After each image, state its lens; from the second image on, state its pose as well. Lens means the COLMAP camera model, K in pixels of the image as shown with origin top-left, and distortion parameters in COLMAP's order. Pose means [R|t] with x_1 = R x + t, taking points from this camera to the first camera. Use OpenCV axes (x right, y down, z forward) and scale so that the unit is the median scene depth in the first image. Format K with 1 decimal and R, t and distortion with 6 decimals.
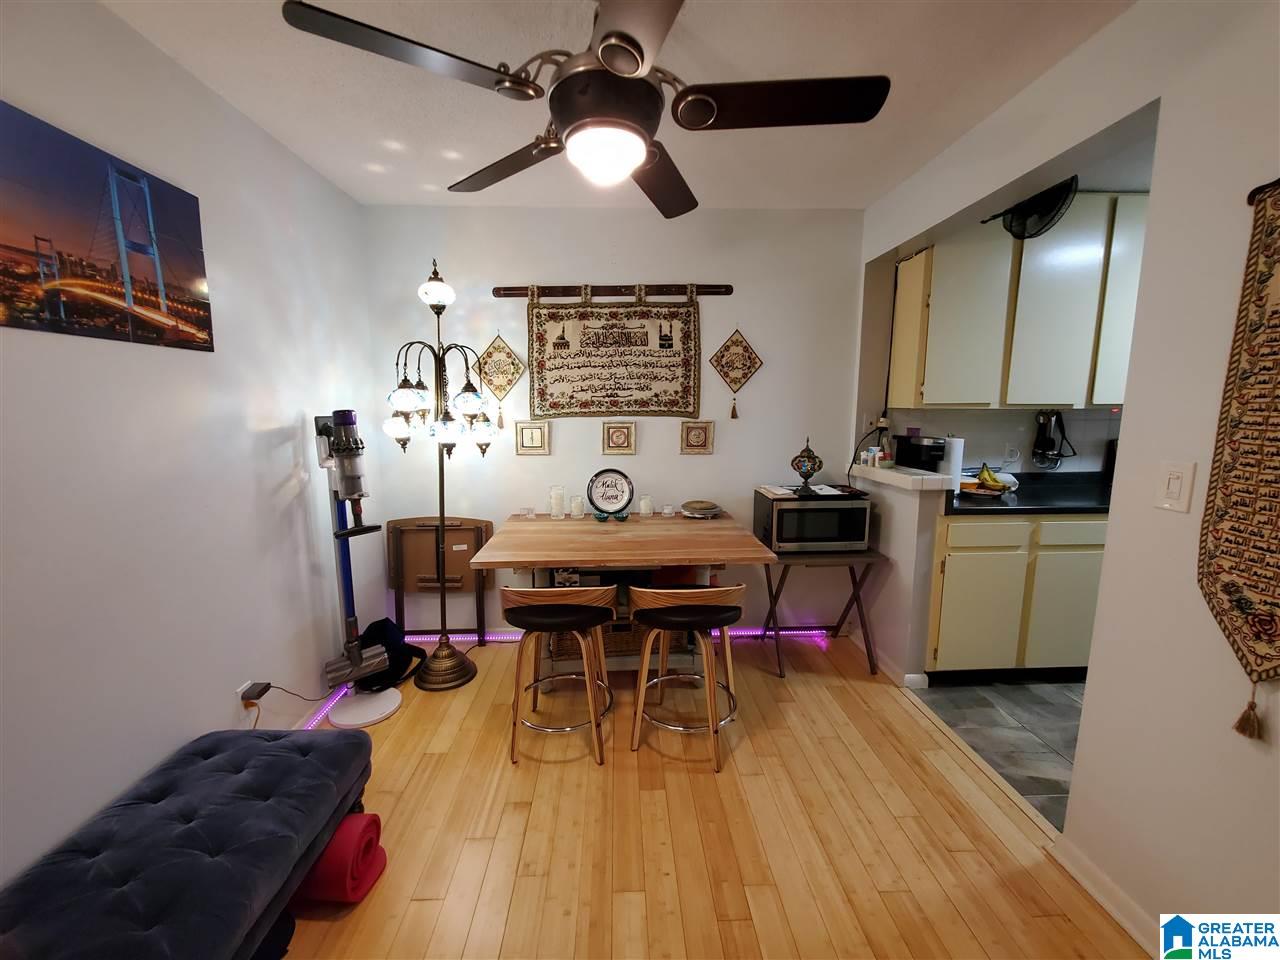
lens RADIAL K [[508.7, 0, 634.6], [0, 508.7, 475.4], [0, 0, 1]] dist [-0.006401, 0.000273]
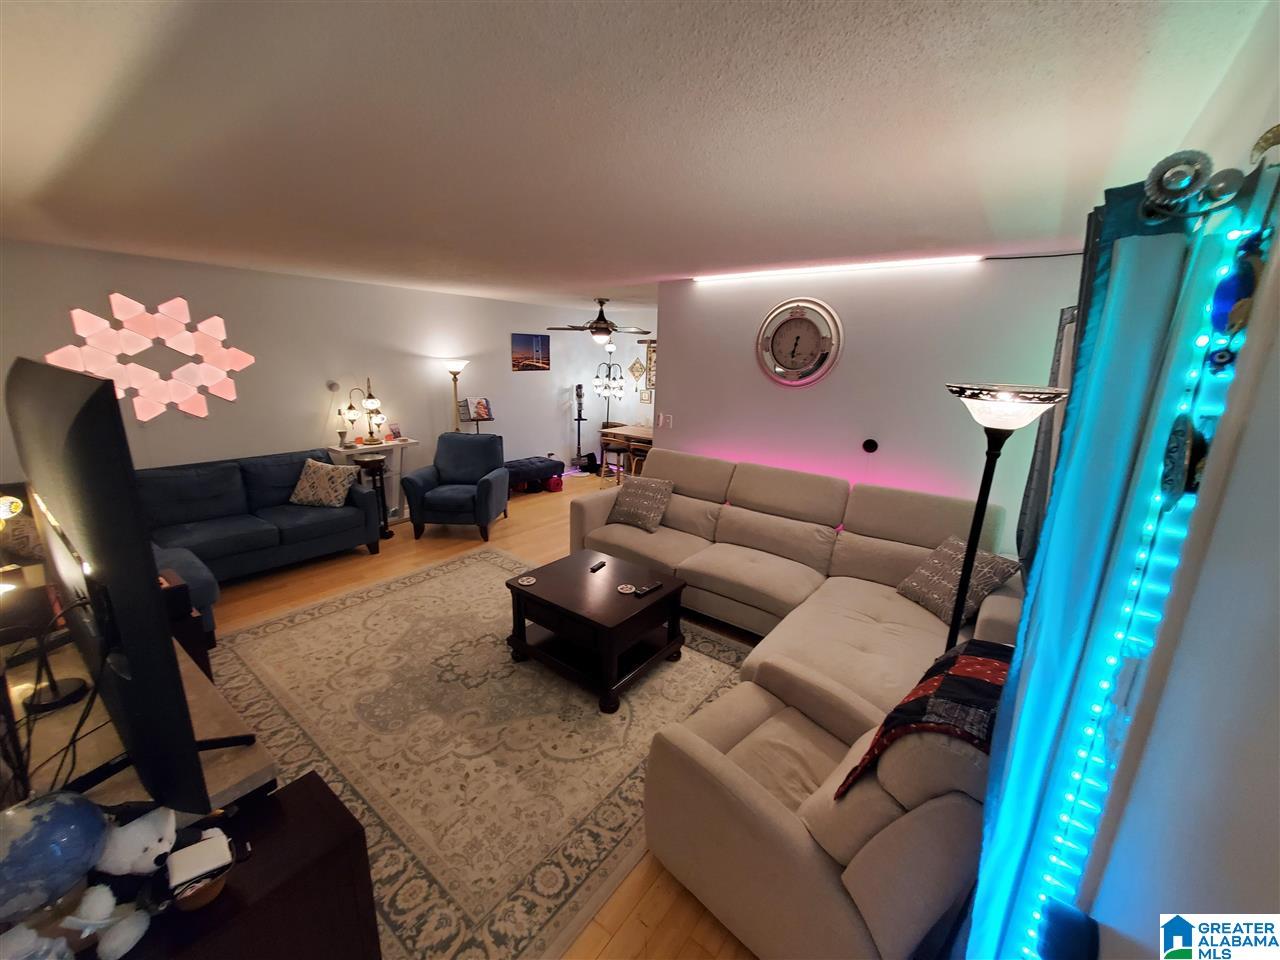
lens RADIAL K [[508.7, 0, 635.2], [0, 508.7, 480.9], [0, 0, 1]] dist [-0.006401, 0.000273]
pose [[0.760139, 0.179573, -0.624454, 1.903310], [-0.116387, 0.983138, 0.141042, -0.009638], [0.639252, -0.034533, 0.768221, -1.392154]]
